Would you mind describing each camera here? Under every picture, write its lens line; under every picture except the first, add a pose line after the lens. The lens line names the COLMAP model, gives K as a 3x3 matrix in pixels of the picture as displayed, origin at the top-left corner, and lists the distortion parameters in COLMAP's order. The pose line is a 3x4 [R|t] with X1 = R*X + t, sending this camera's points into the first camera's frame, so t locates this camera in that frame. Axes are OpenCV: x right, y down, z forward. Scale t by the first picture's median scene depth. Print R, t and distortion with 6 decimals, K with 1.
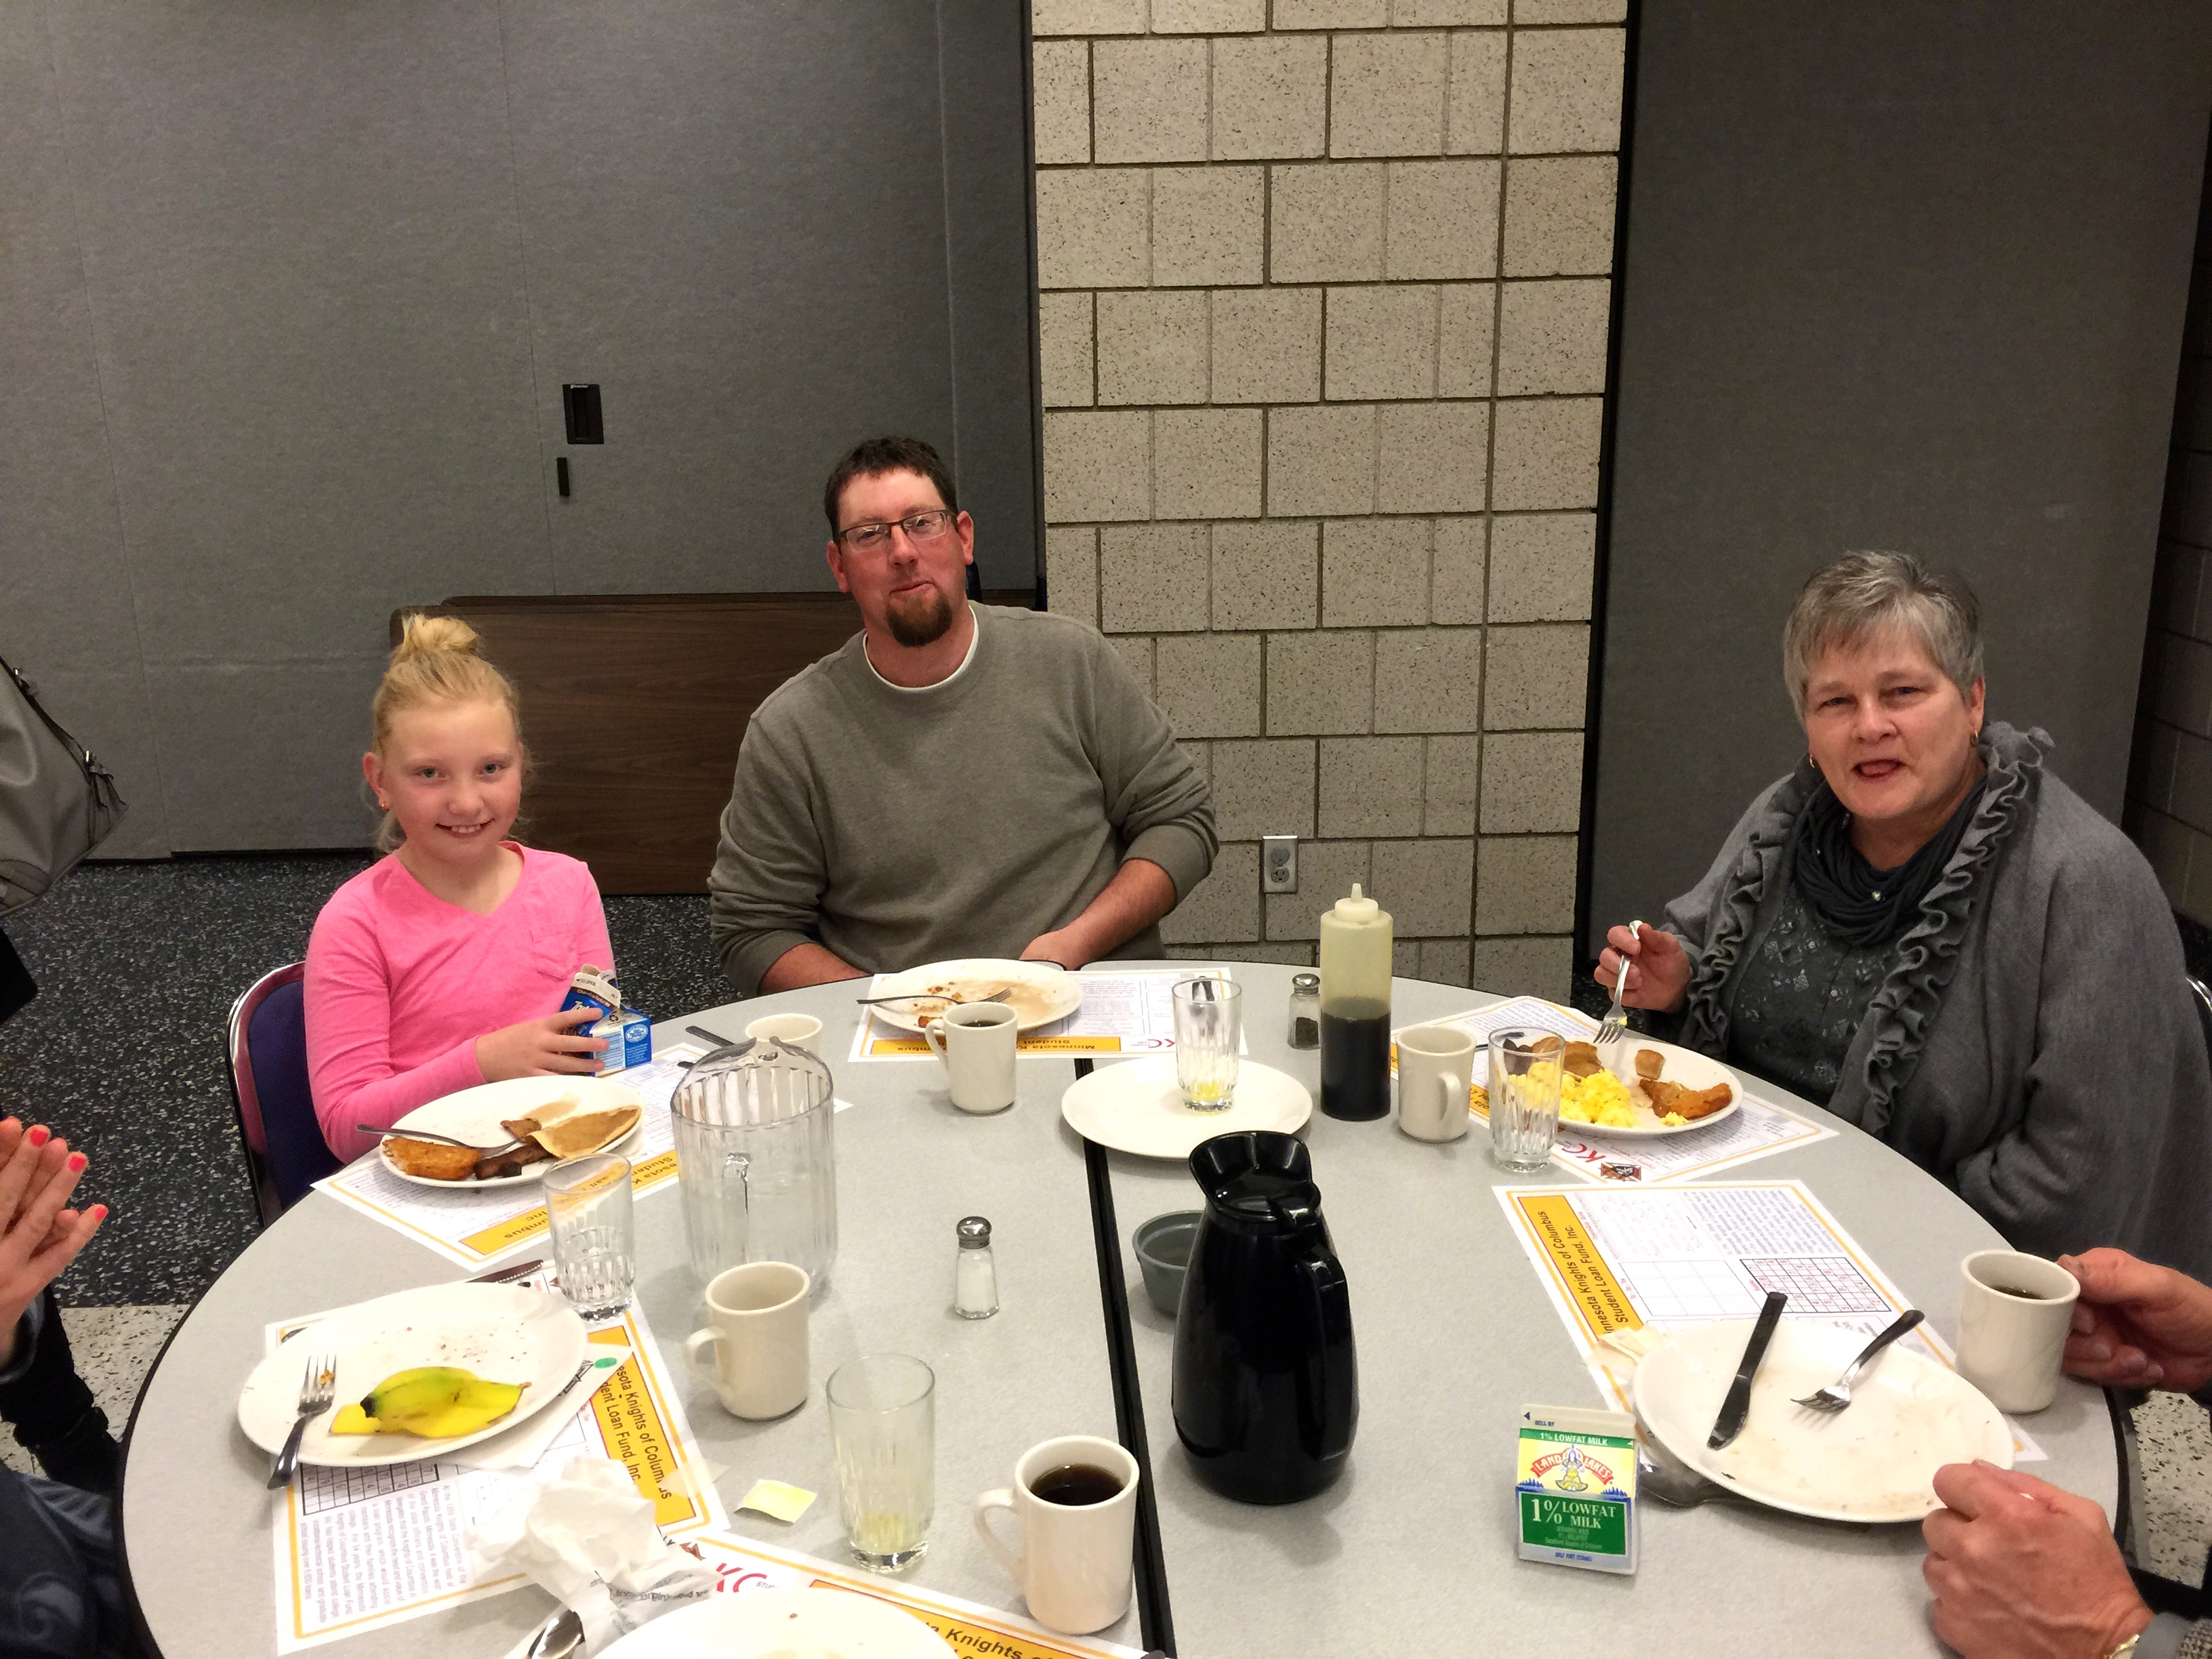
lens RADIAL K [[1885.4, 0, 1085.5], [0, 1885.4, 829.0], [0, 0, 1]] dist [0.085124, -0.119851]
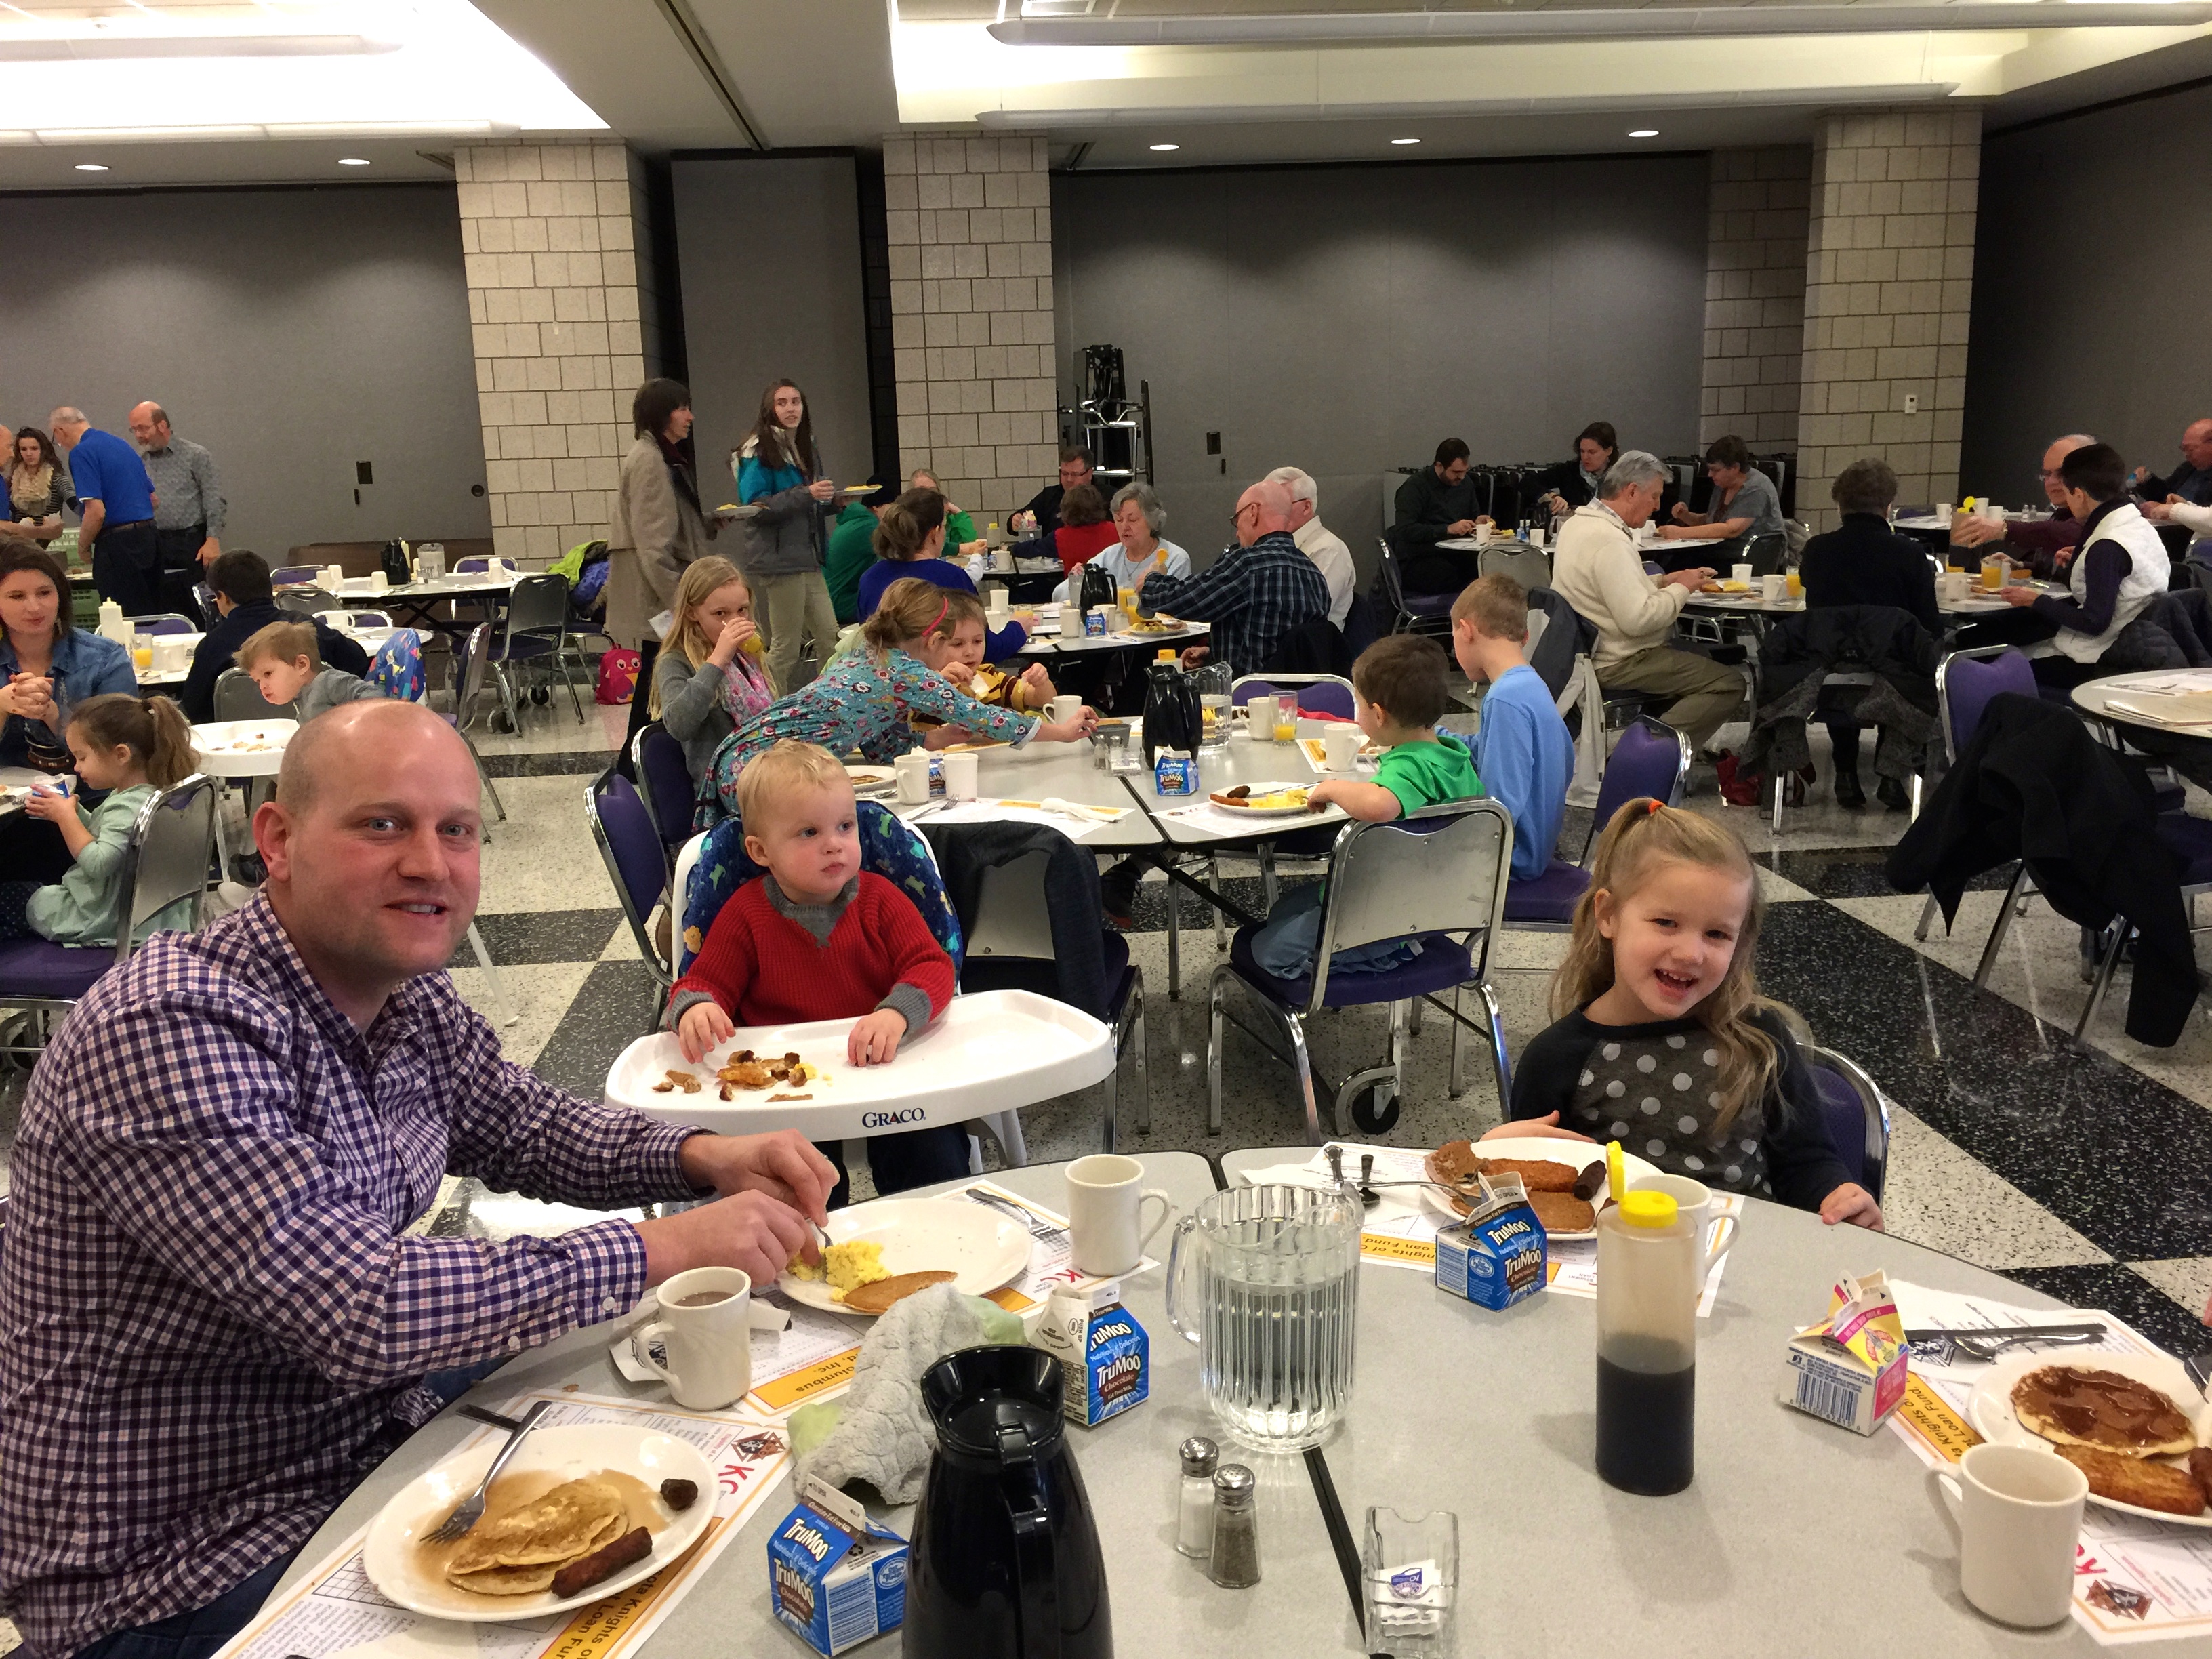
lens RADIAL K [[1891.5, 0, 1075.0], [0, 1891.5, 825.8], [0, 0, 1]] dist [0.087076, -0.140169]
pose [[0.998536, -0.021151, 0.049782, 0.876097], [0.024201, 0.997815, -0.061484, 0.694056], [-0.048373, 0.062599, 0.996866, -2.518152]]
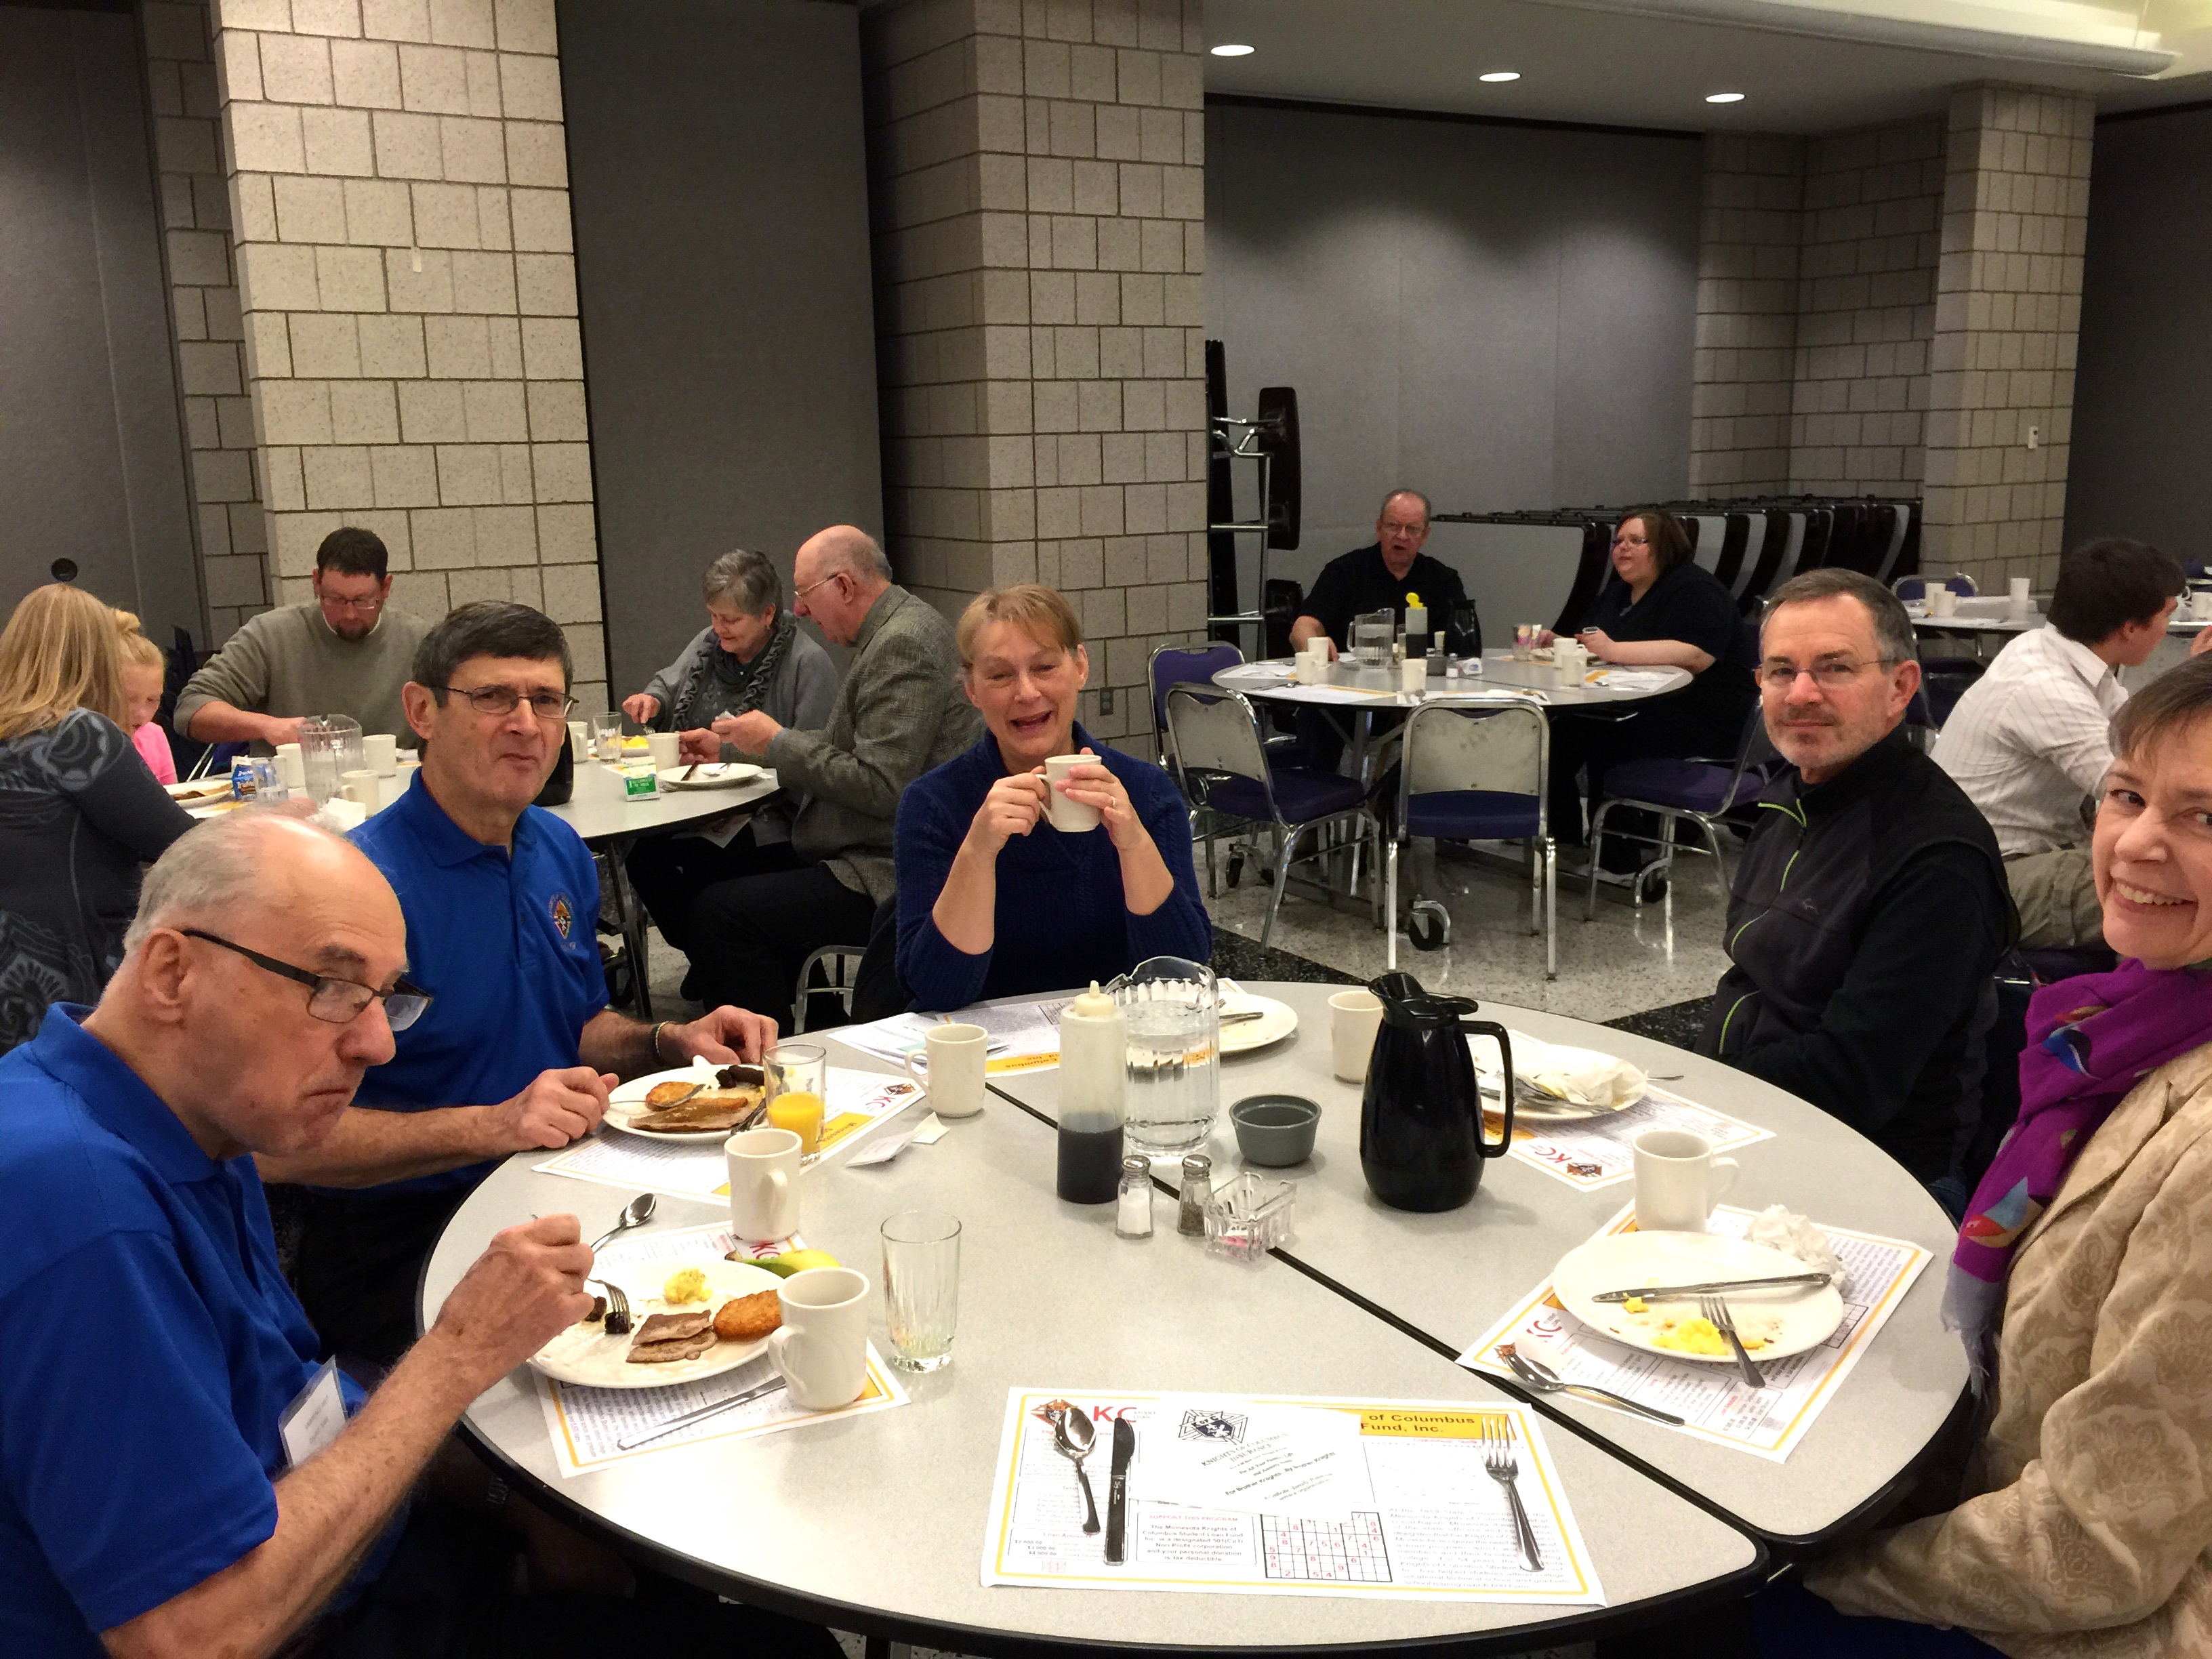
lens RADIAL K [[1885.4, 0, 1085.5], [0, 1885.4, 829.0], [0, 0, 1]] dist [0.085124, -0.119851]
pose [[0.864949, -0.099510, 0.491895, -0.275617], [0.139927, 0.989095, -0.045954, 0.257786], [-0.481958, 0.108577, 0.869441, -0.877850]]
